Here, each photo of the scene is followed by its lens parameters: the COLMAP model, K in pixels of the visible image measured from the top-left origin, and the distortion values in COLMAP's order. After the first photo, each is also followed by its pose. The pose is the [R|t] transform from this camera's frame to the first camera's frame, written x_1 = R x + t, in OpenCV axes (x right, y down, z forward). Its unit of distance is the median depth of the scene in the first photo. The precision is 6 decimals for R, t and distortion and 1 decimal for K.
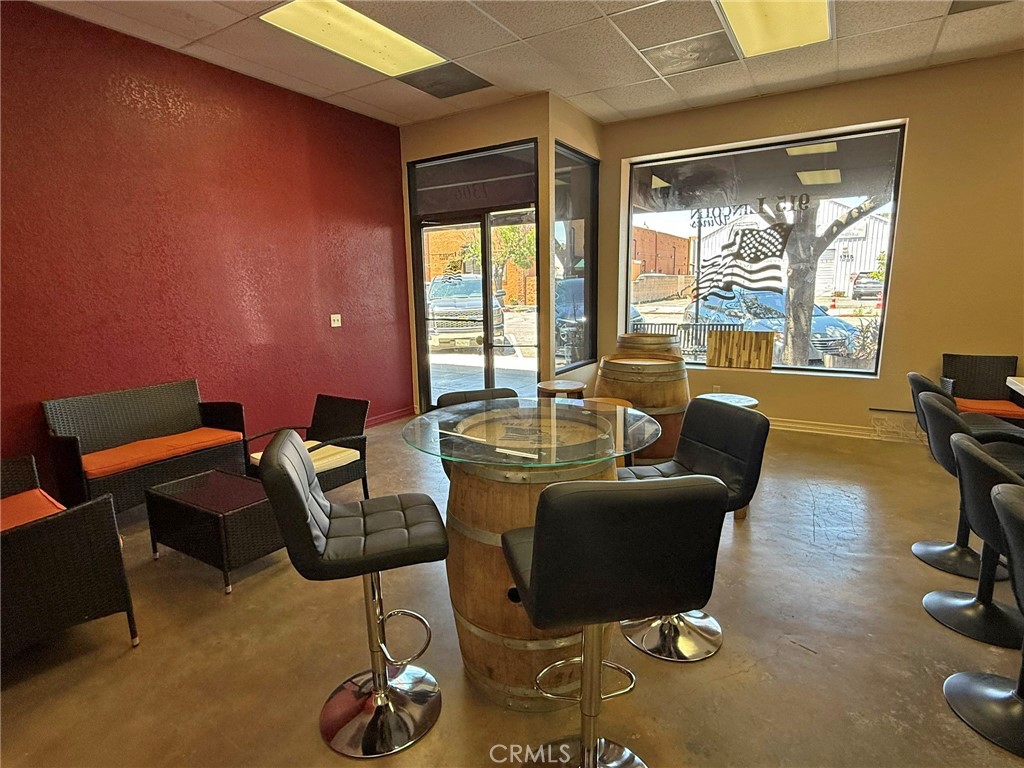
lens RADIAL K [[536.6, 0, 512.0], [0, 536.6, 384.0], [0, 0, 1]] dist [-0.003430, -0.001235]
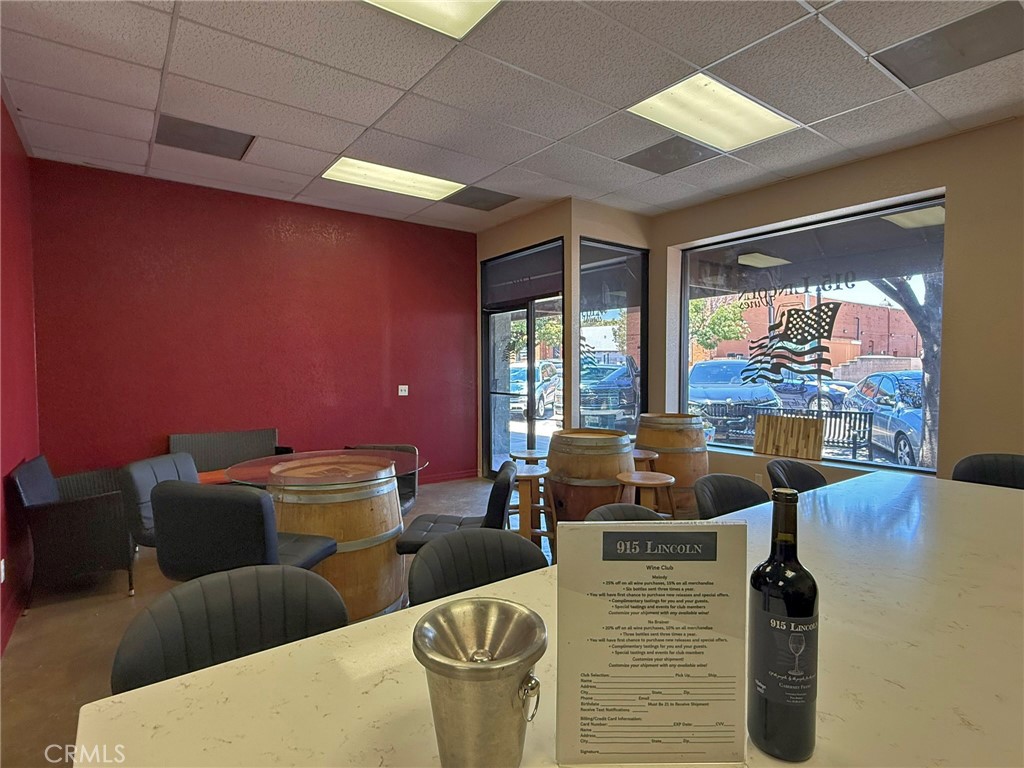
lens RADIAL K [[536.6, 0, 512.0], [0, 536.6, 384.0], [0, 0, 1]] dist [-0.003430, -0.001235]
pose [[0.927952, 0.028640, -0.371598, 0.332838], [-0.082443, 0.988118, -0.129717, 0.004840], [0.363468, 0.151007, 0.919287, -0.030778]]
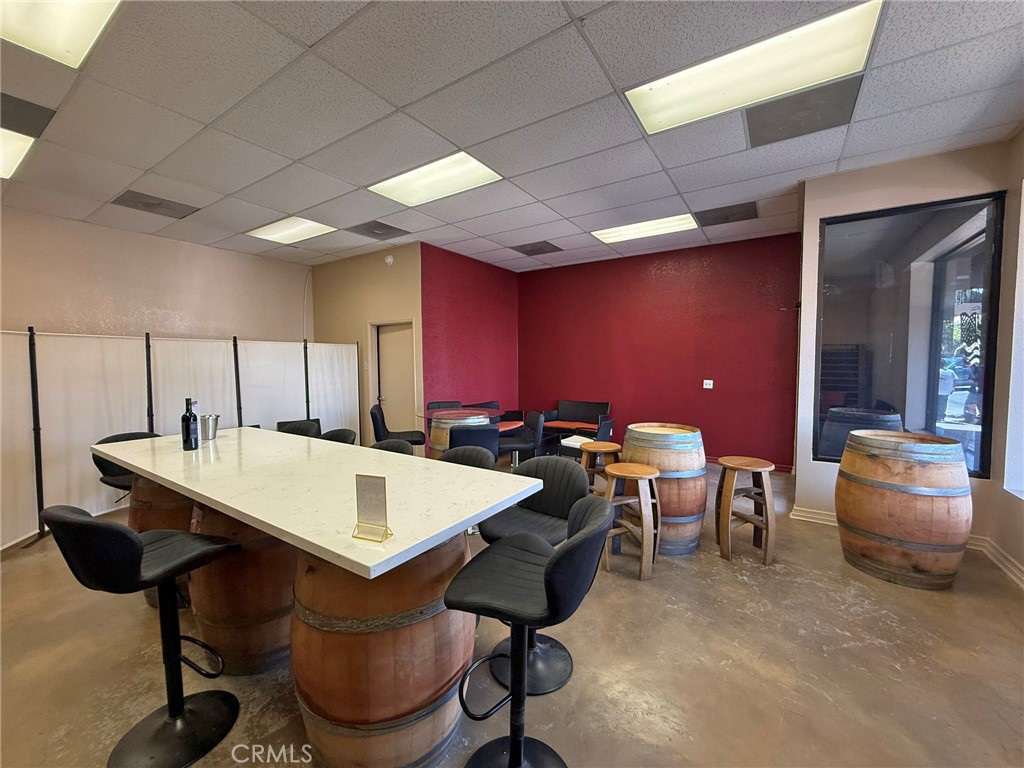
lens RADIAL K [[408.5, 0, 512.0], [0, 408.5, 384.0], [0, 0, 1]] dist [0.000801, 0.000100]
pose [[-0.028307, 0.075098, -0.996774, 0.776128], [-0.174107, 0.981561, 0.078896, -0.106824], [0.984320, 0.175779, -0.014710, 0.450219]]
